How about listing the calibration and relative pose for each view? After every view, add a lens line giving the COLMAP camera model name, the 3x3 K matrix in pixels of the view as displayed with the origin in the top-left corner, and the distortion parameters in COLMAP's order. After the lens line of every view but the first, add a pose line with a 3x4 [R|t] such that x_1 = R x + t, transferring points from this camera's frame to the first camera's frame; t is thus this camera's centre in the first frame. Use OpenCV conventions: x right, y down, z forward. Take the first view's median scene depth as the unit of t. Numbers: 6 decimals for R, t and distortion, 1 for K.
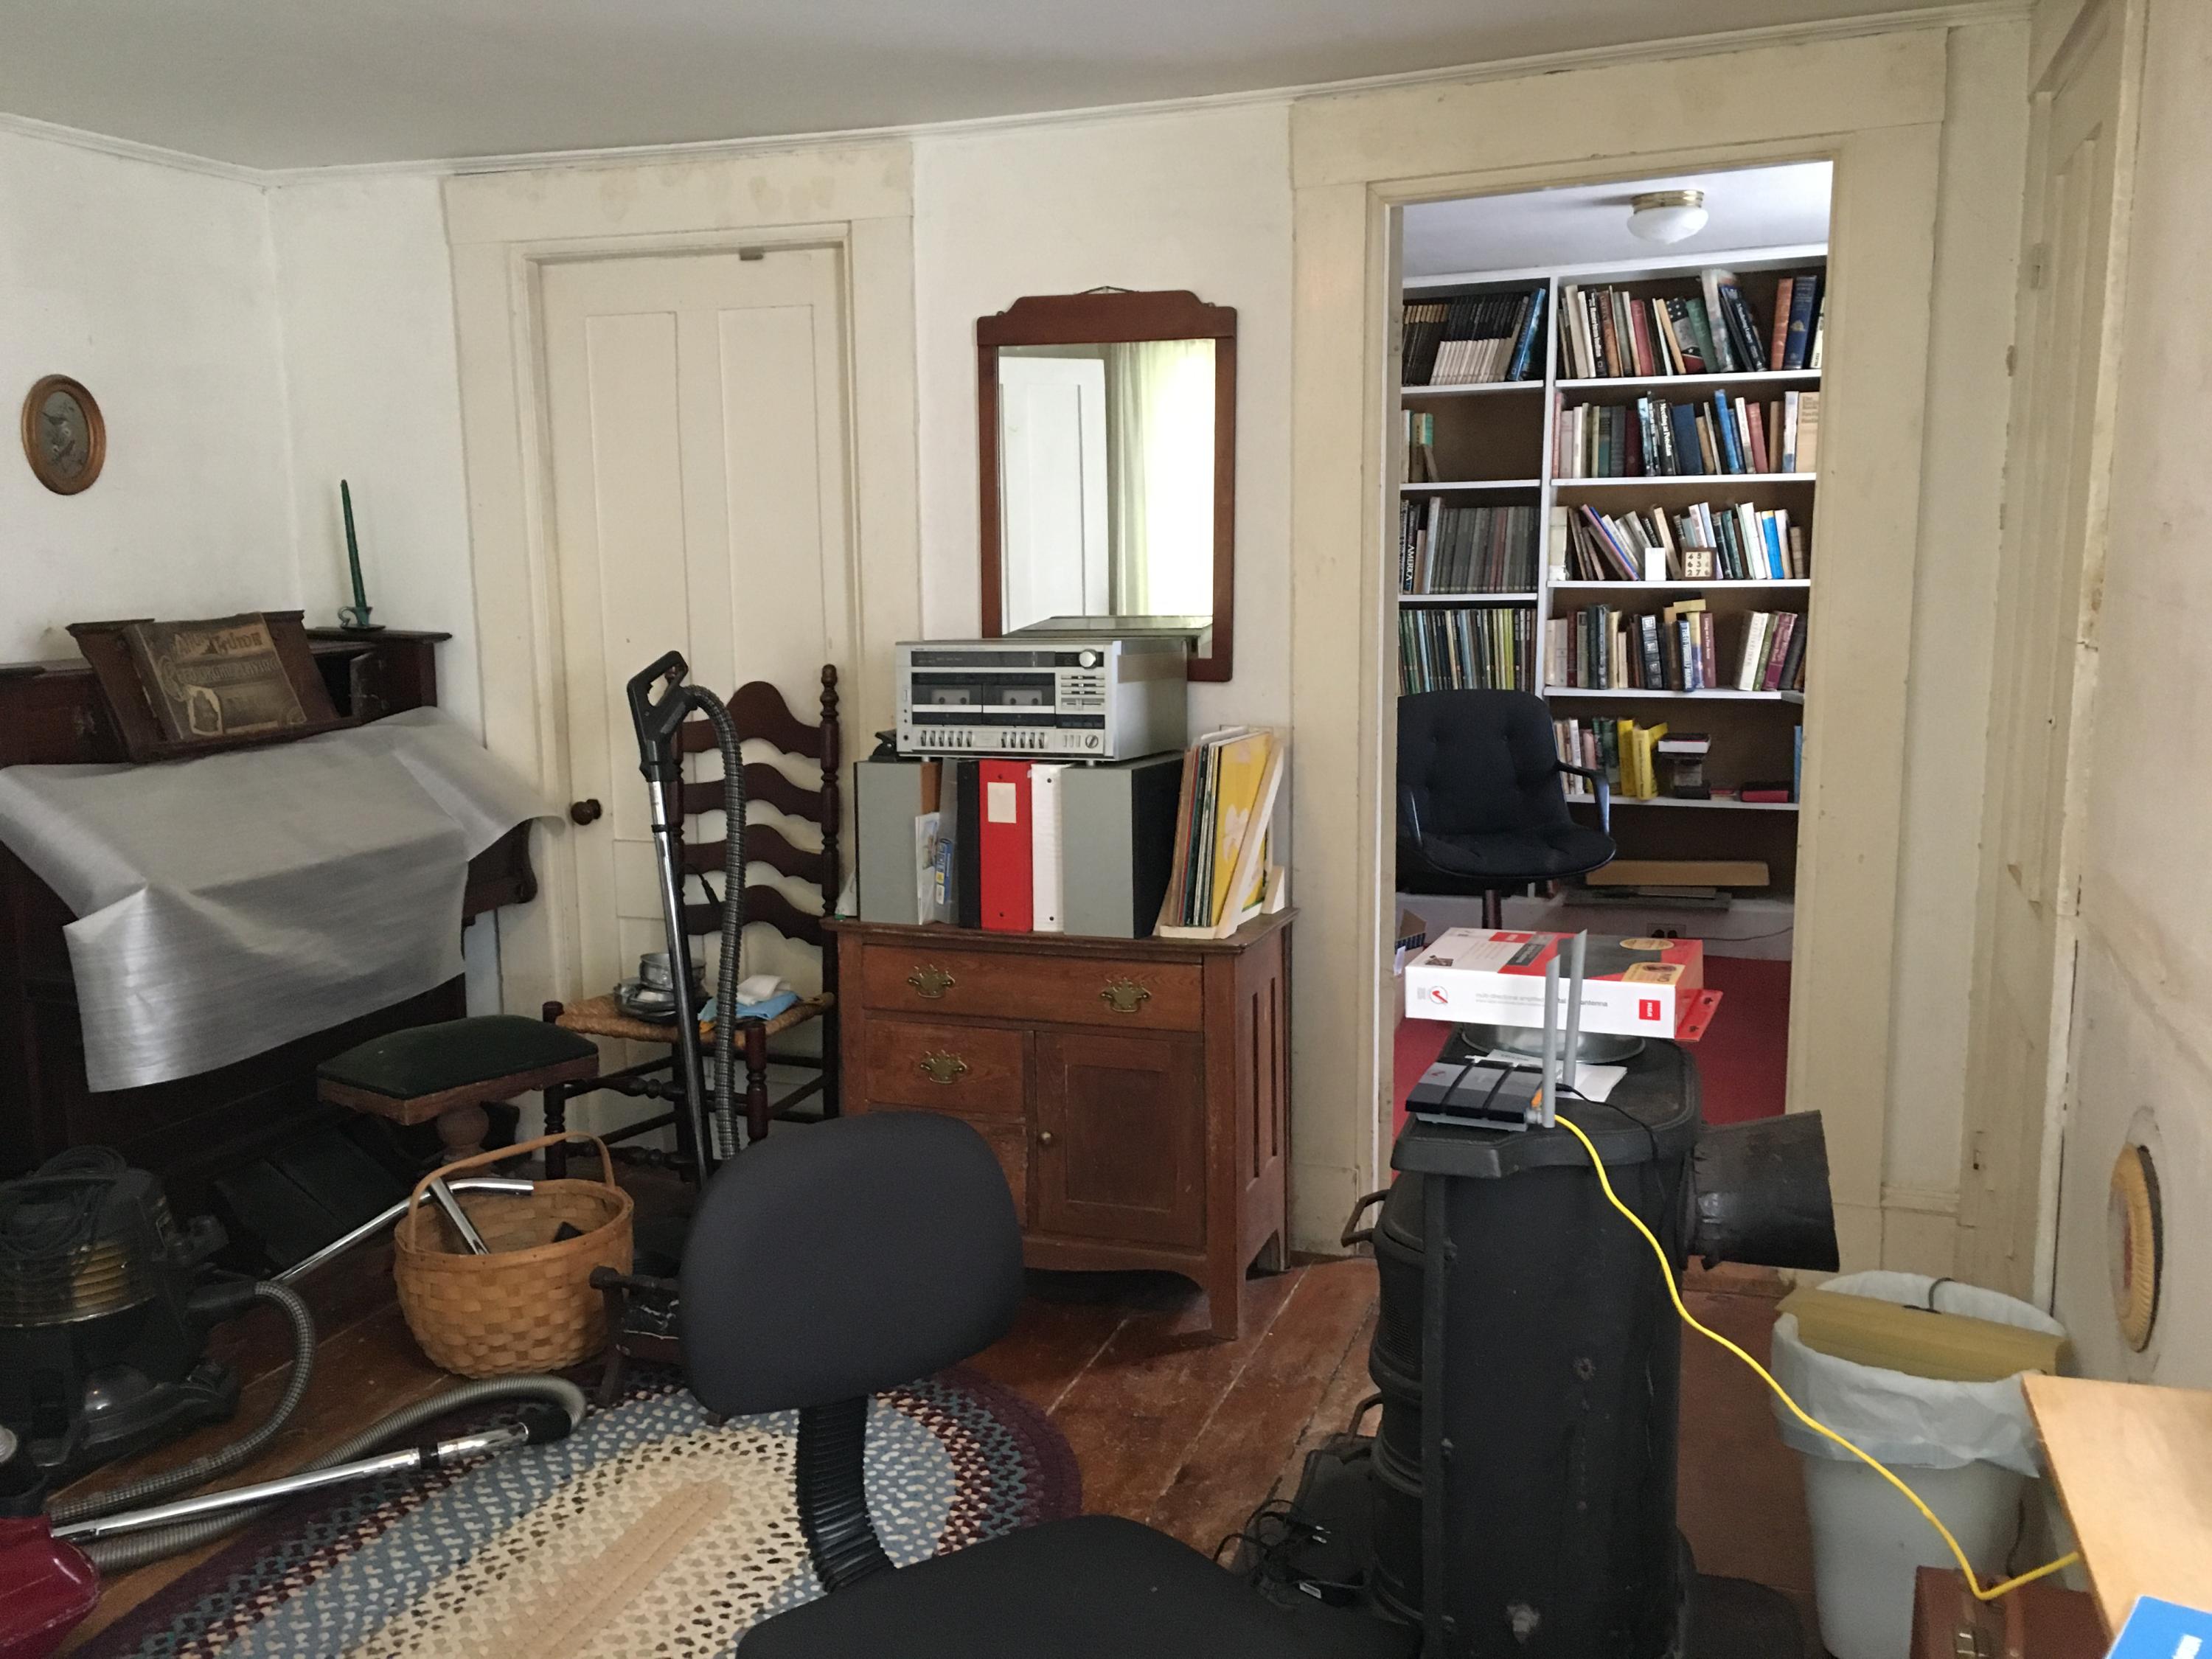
lens RADIAL K [[1936.4, 0, 1086.1], [0, 1936.4, 826.1], [0, 0, 1]] dist [0.058787, 0.001504]
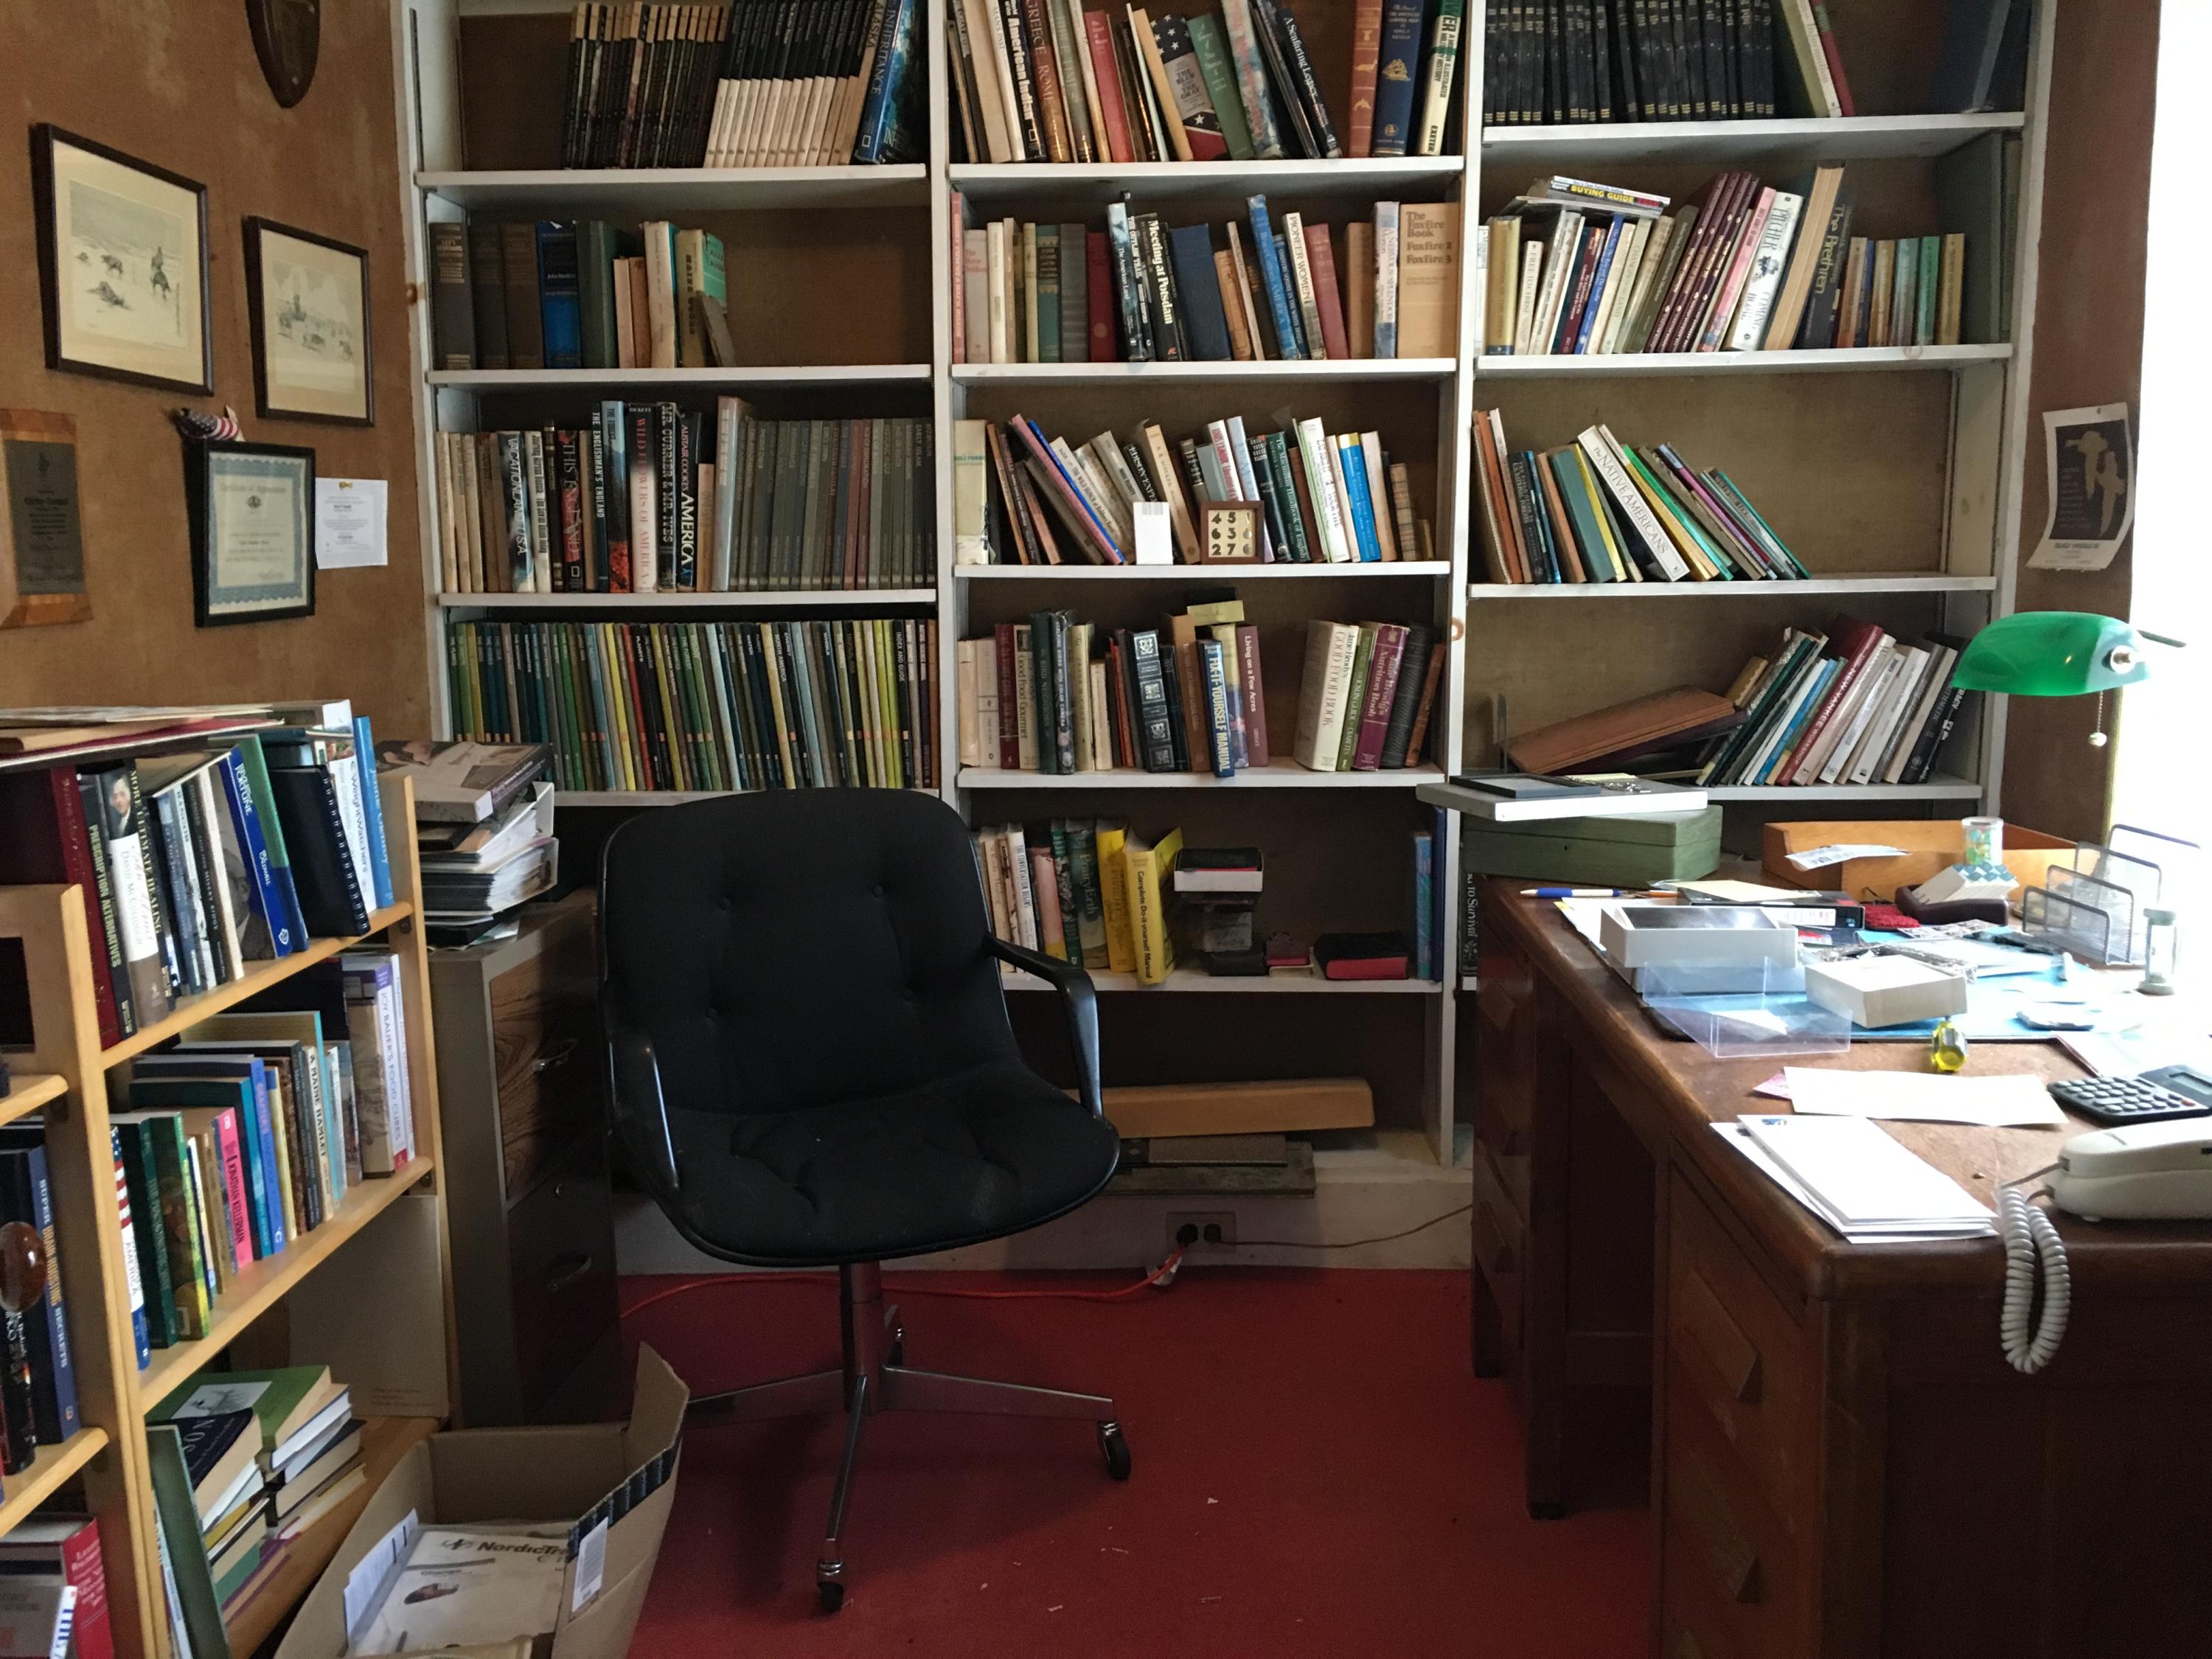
lens RADIAL K [[1936.4, 0, 1108.0], [0, 1936.4, 844.0], [0, 0, 1]] dist [0.058787, 0.001504]
pose [[0.956516, -0.043284, 0.288451, 0.126880], [0.042098, 0.999060, 0.010315, -0.056876], [-0.288626, 0.002277, 0.957439, 0.504968]]
